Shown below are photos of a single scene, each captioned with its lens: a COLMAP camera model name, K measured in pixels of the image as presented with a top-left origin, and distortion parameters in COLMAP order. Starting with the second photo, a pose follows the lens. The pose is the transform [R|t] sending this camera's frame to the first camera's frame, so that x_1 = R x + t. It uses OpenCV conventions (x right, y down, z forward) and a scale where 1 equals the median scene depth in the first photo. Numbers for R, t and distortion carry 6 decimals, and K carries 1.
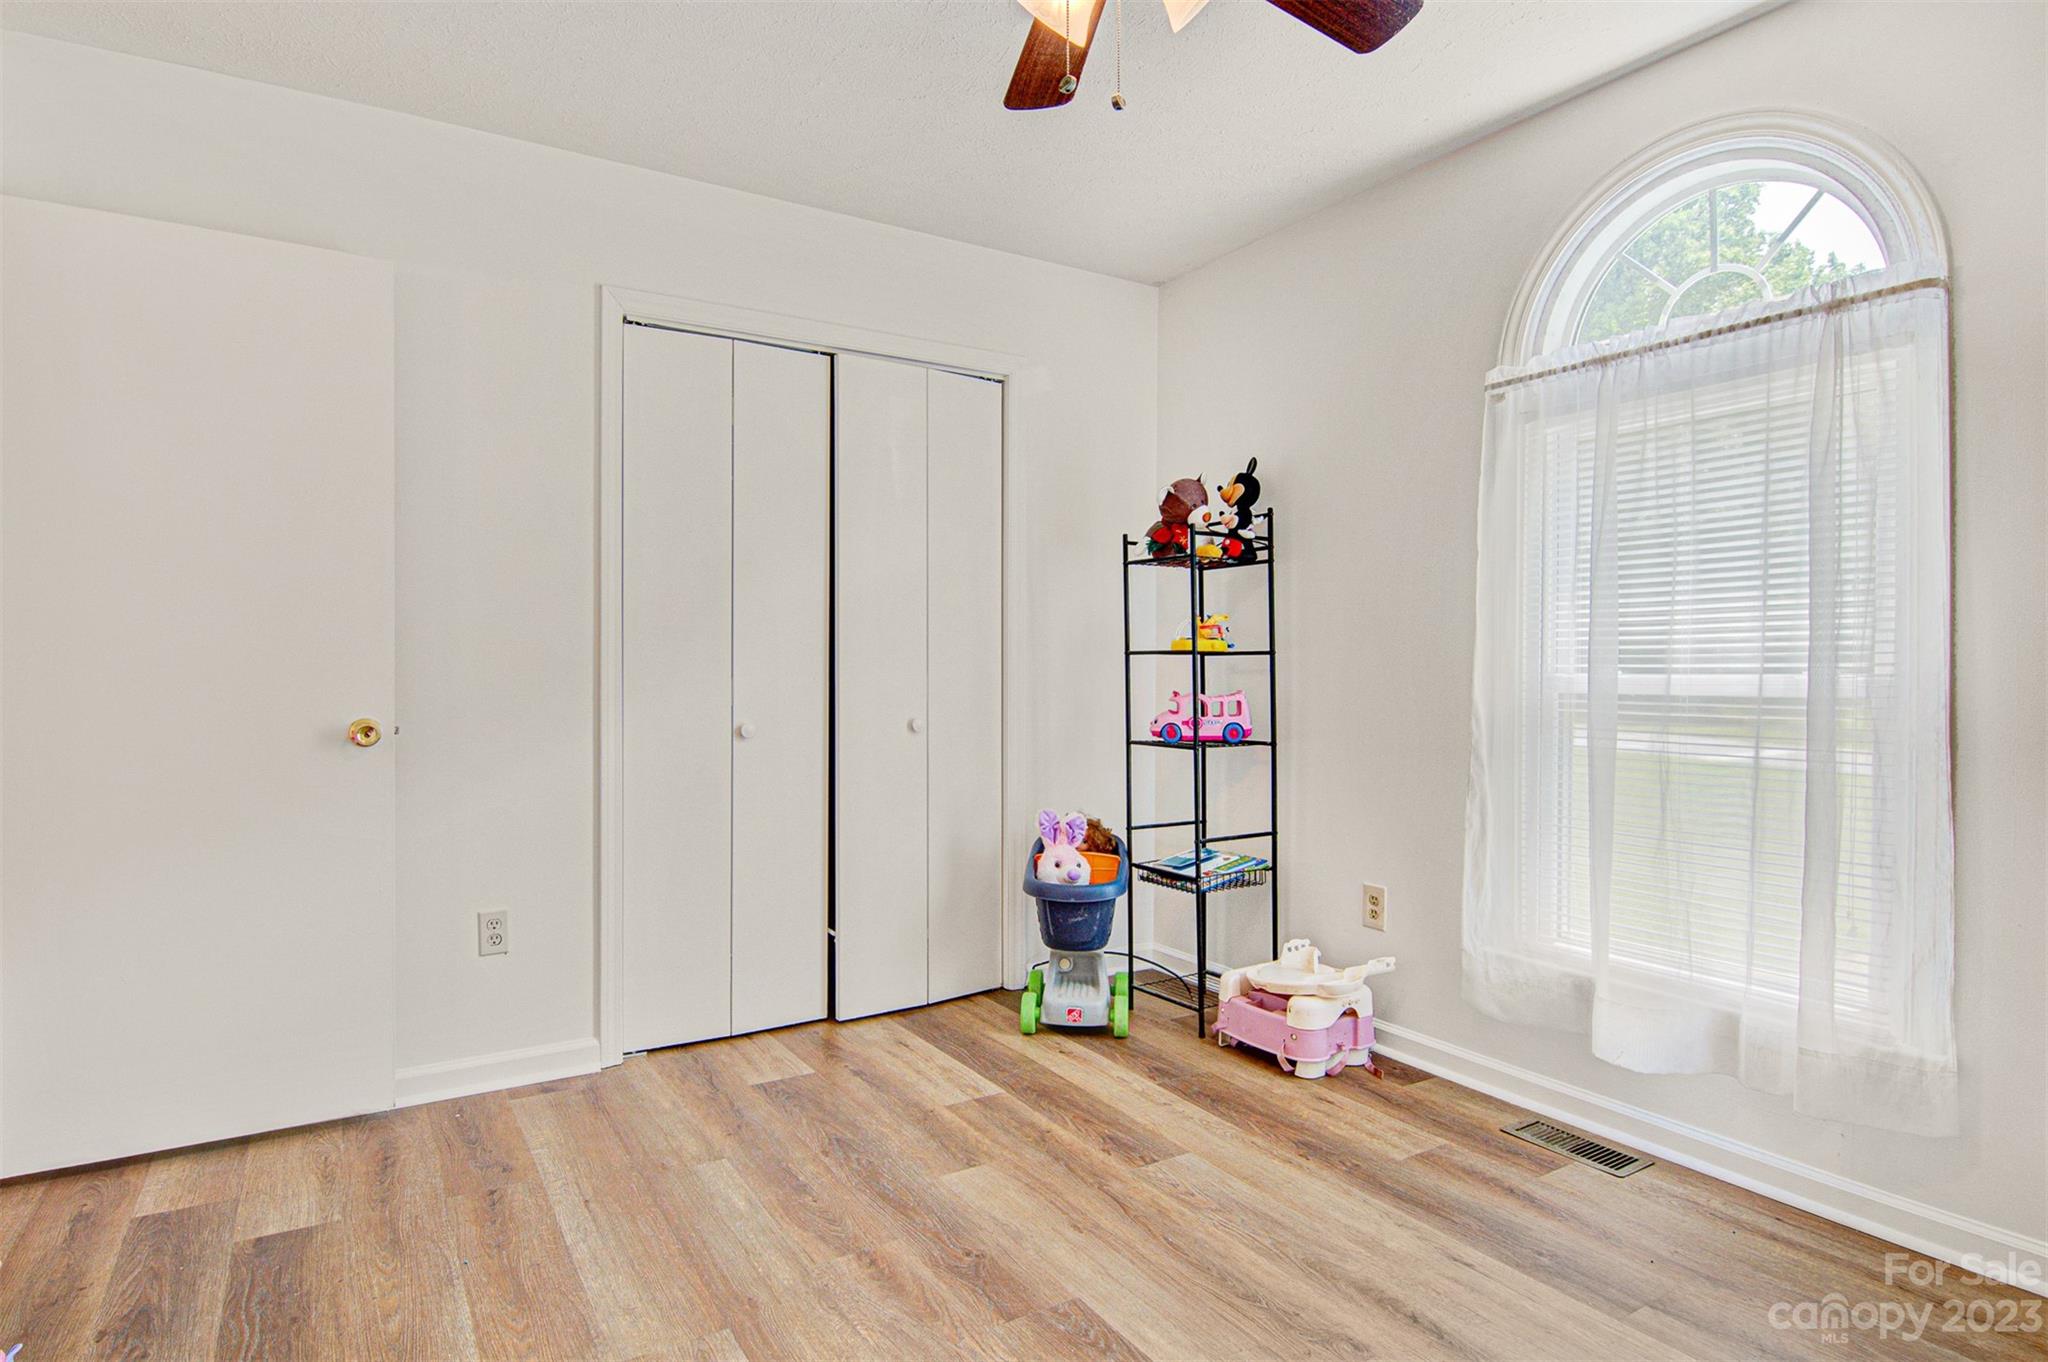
lens RADIAL K [[1079.9, 0, 1008.0], [0, 1079.9, 677.5], [0, 0, 1]] dist [0.002158, -0.003781]
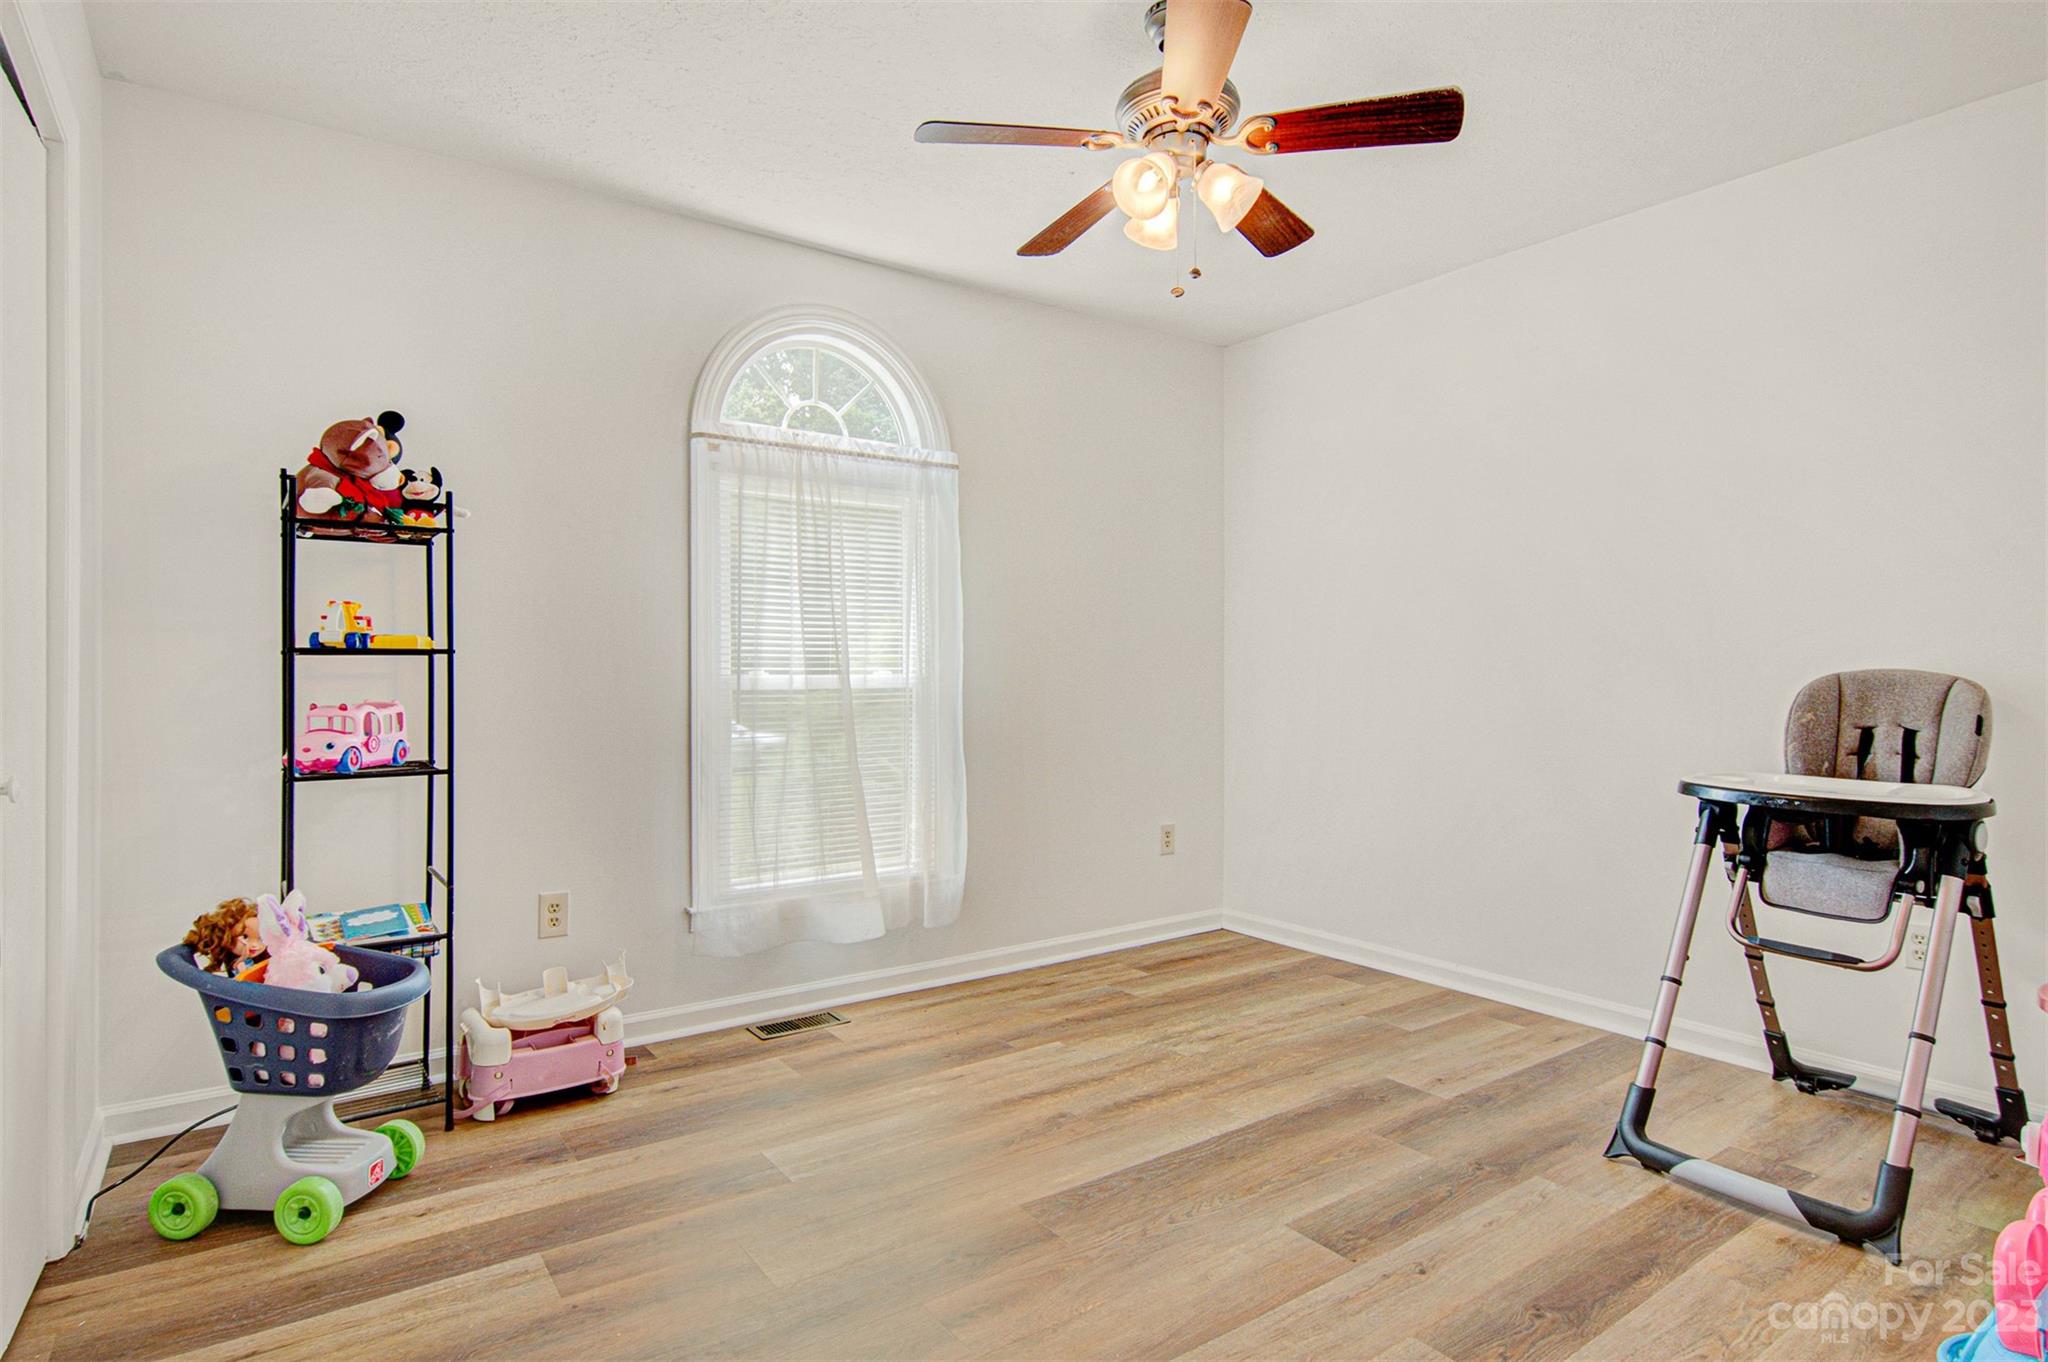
lens RADIAL K [[1079.9, 0, 1001.5], [0, 1079.9, 672.2], [0, 0, 1]] dist [0.002158, -0.003781]
pose [[-0.047819, -0.001167, 0.998855, -0.757522], [0.011917, 0.999927, 0.001739, -0.005328], [-0.998785, 0.011987, -0.047802, 0.732079]]
